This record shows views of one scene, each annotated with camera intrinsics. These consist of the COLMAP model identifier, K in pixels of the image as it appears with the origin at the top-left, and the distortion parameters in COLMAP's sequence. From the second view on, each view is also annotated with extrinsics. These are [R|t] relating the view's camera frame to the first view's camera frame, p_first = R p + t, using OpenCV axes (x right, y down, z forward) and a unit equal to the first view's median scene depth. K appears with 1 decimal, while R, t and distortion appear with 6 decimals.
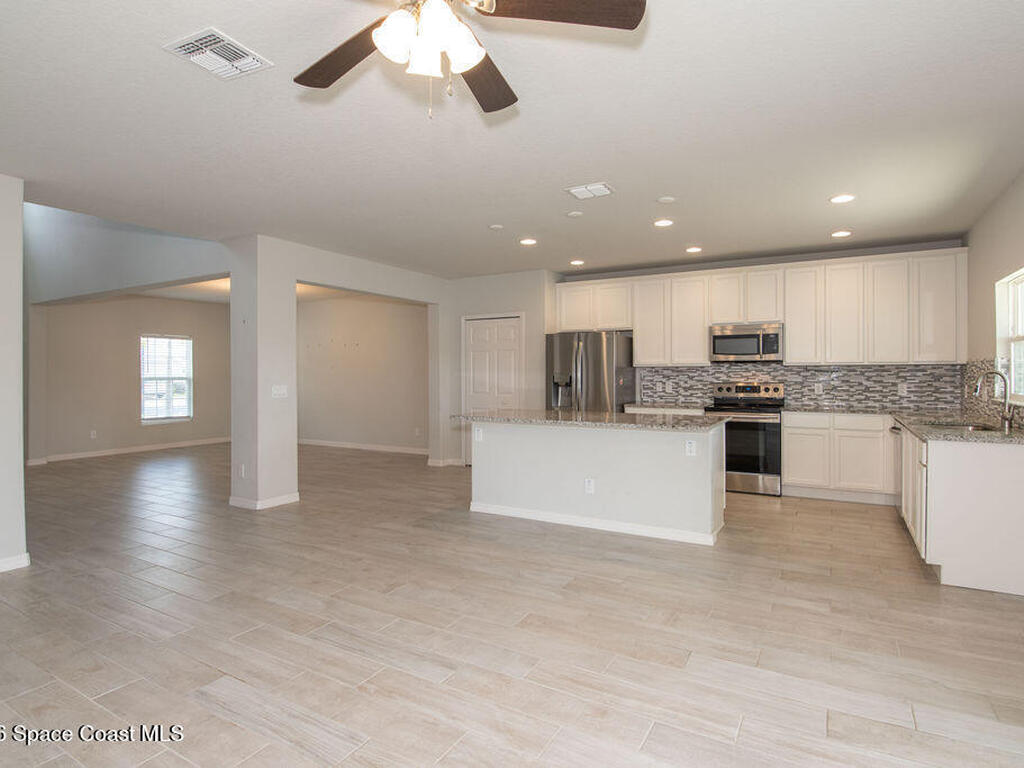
lens RADIAL K [[560.0, 0, 512.0], [0, 560.0, 374.8], [0, 0, 1]] dist [0.001209, -0.017863]
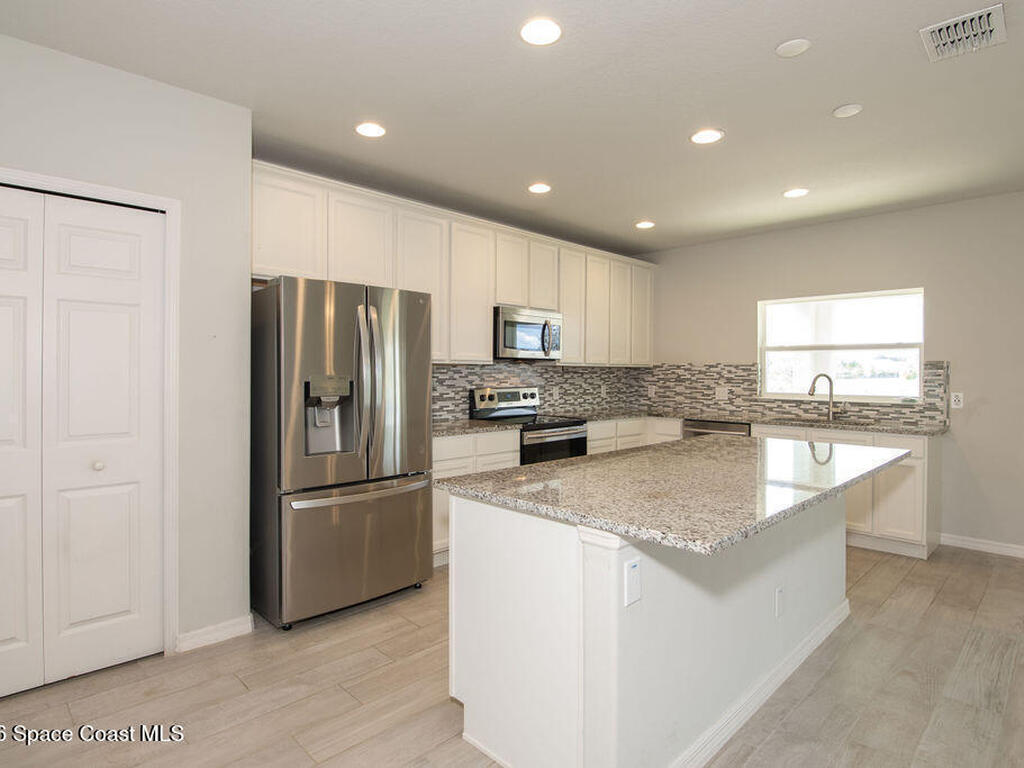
lens RADIAL K [[560.0, 0, 512.0], [0, 560.0, 374.8], [0, 0, 1]] dist [0.001209, -0.017863]
pose [[0.268219, 0.000037, 0.963358, -0.311313], [-0.001349, 0.999999, 0.000337, -0.003480], [-0.963357, -0.001390, 0.268218, 0.829450]]
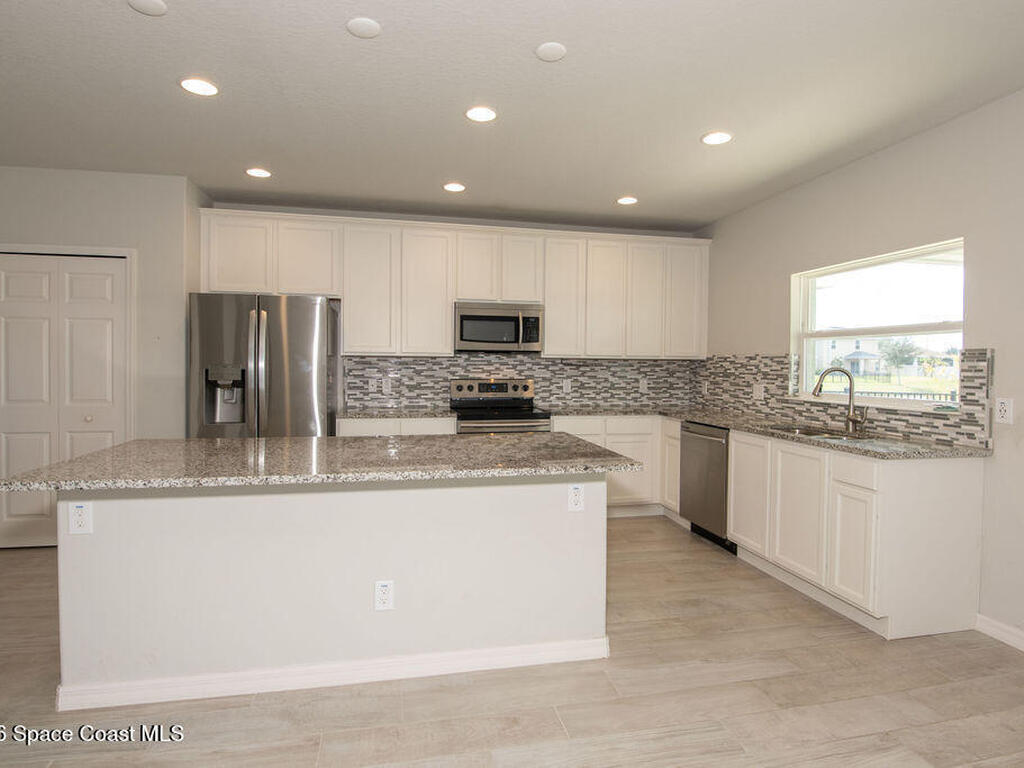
lens RADIAL K [[560.0, 0, 512.0], [0, 560.0, 374.8], [0, 0, 1]] dist [0.001209, -0.017863]
pose [[0.742239, -0.002166, 0.670132, -0.082241], [-0.009197, 0.999868, 0.013418, -0.002507], [-0.670073, -0.016122, 0.742120, 0.425209]]
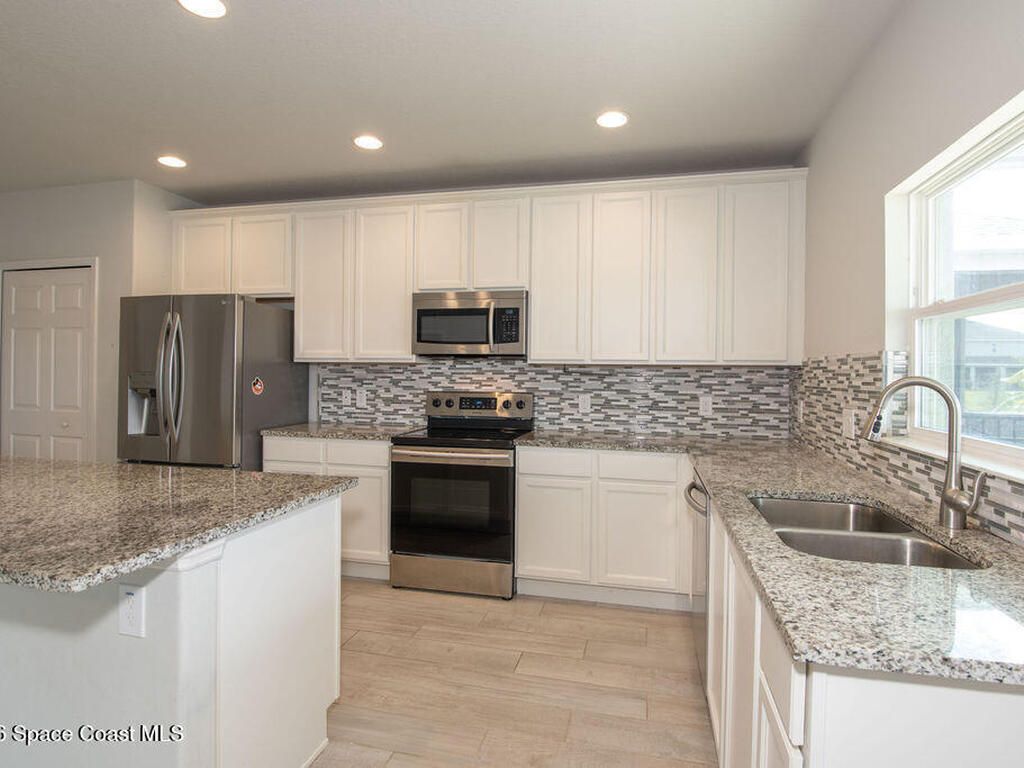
lens RADIAL K [[560.0, 0, 512.0], [0, 560.0, 374.8], [0, 0, 1]] dist [0.001209, -0.017863]
pose [[0.958590, 0.013525, 0.284469, 0.298735], [-0.013475, 0.999907, -0.002133, -0.003618], [-0.284471, -0.001789, 0.958683, 0.439449]]
